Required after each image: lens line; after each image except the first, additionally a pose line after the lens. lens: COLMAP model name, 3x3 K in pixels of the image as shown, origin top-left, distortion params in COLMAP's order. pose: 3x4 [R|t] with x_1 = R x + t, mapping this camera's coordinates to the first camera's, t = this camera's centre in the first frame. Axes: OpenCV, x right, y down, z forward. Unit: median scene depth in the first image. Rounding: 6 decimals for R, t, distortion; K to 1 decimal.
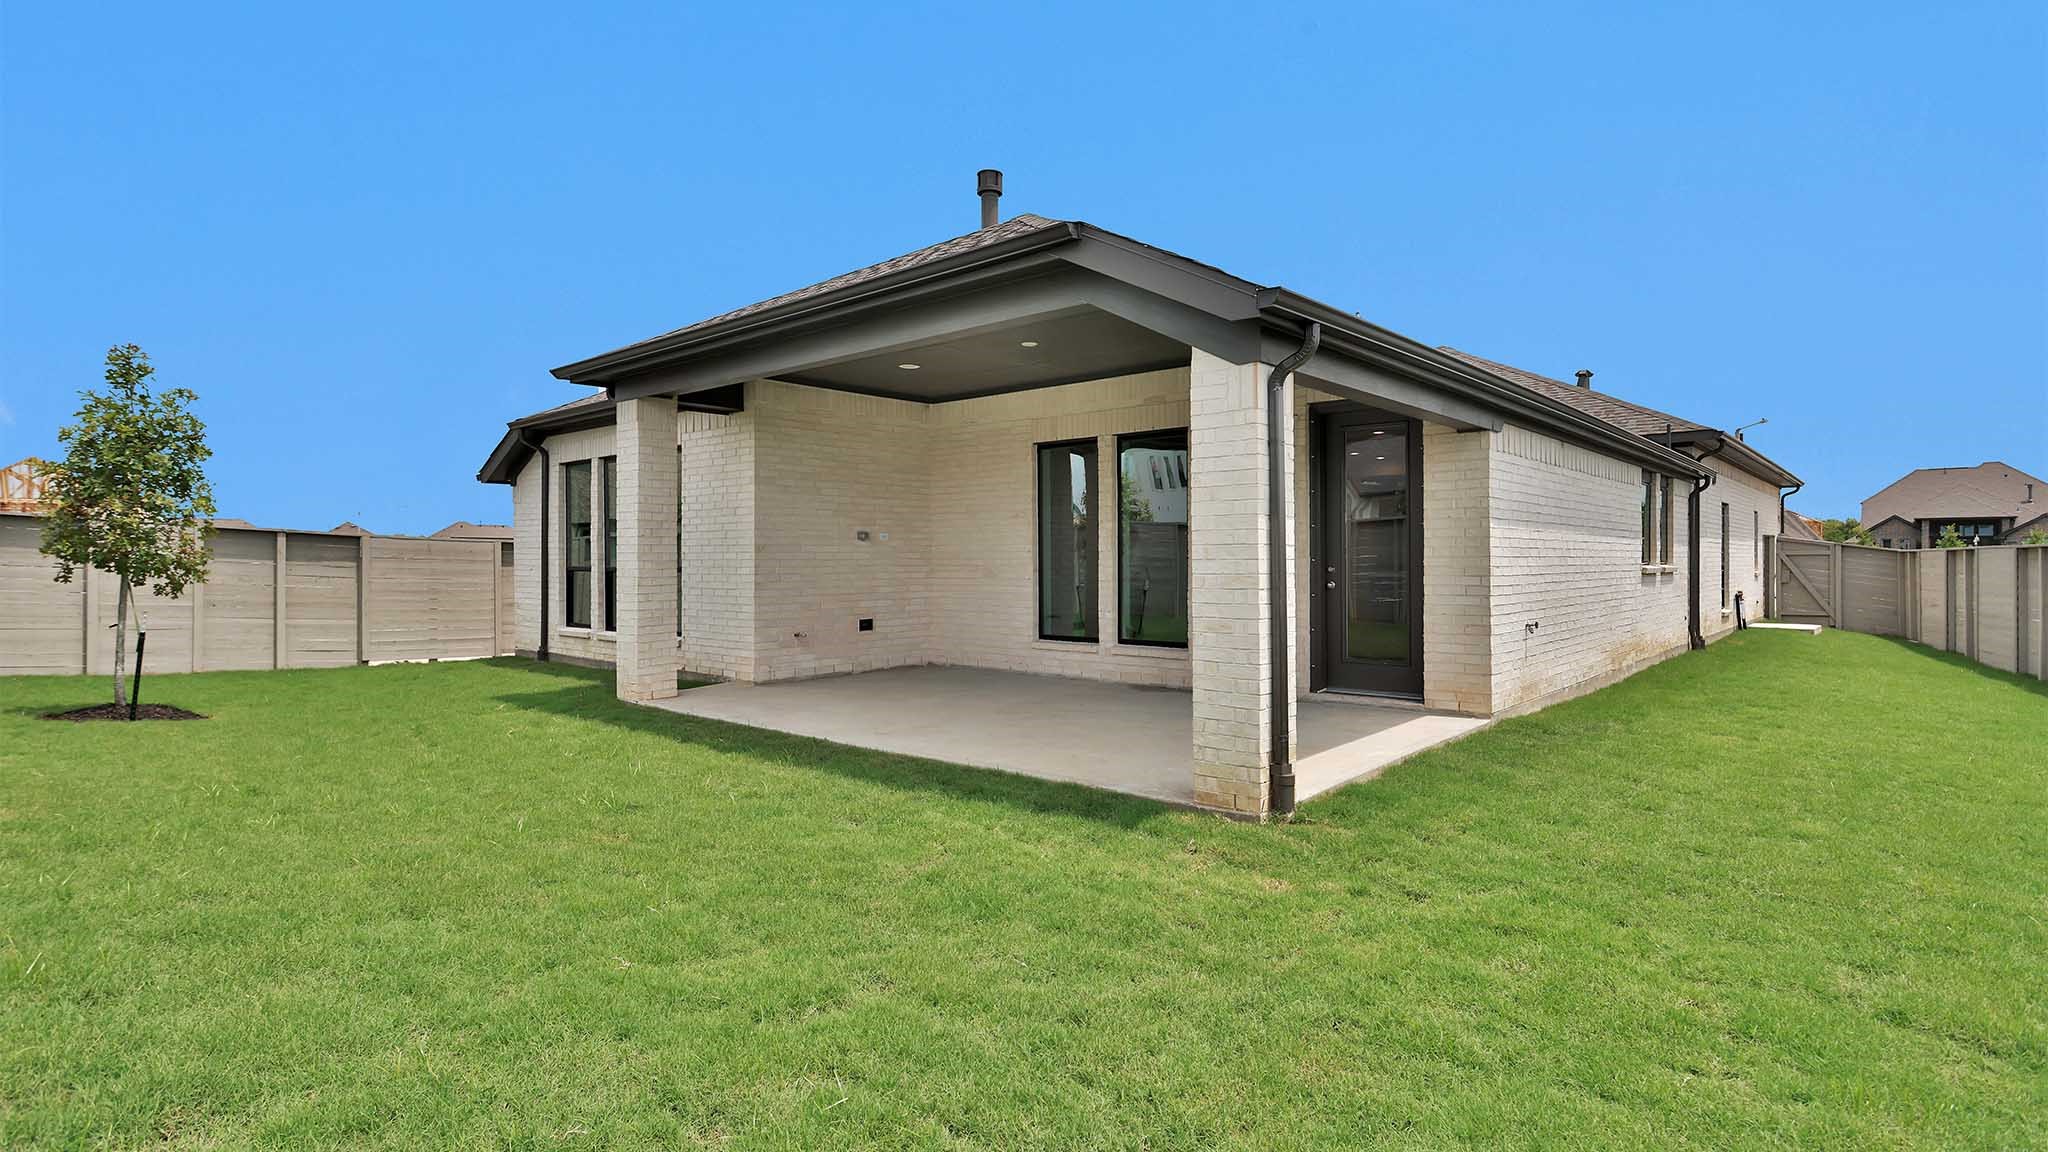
lens RADIAL K [[988.1, 0, 1014.2], [0, 988.1, 564.1], [0, 0, 1]] dist [-0.005073, 0.000020]
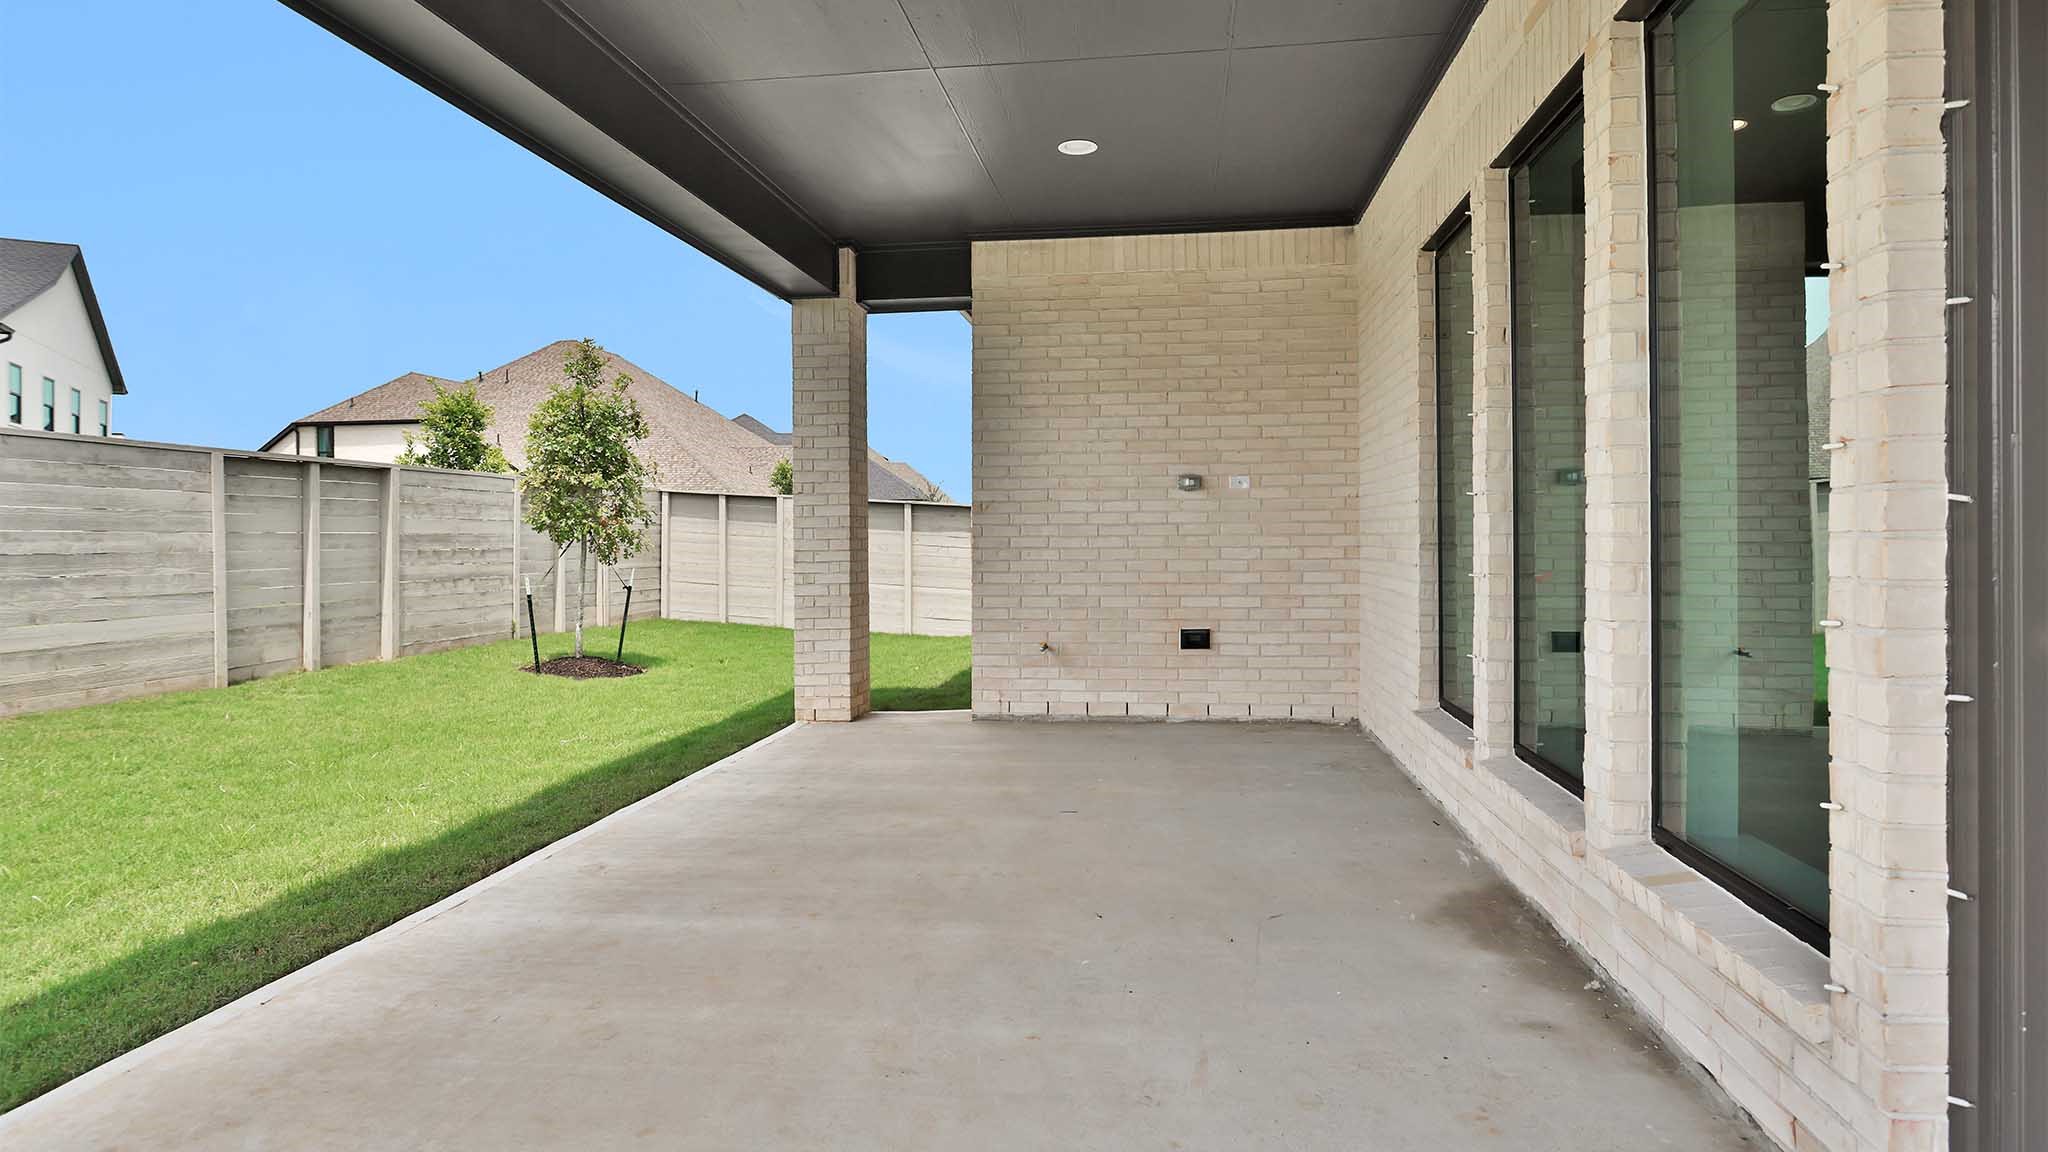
lens RADIAL K [[988.1, 0, 1064.4], [0, 988.1, 527.9], [0, 0, 1]] dist [-0.005073, 0.000020]
pose [[0.580269, -0.007366, -0.814391, 0.272083], [0.001226, 0.999966, -0.008171, 0.002291], [0.814424, 0.003744, 0.580258, 0.616854]]
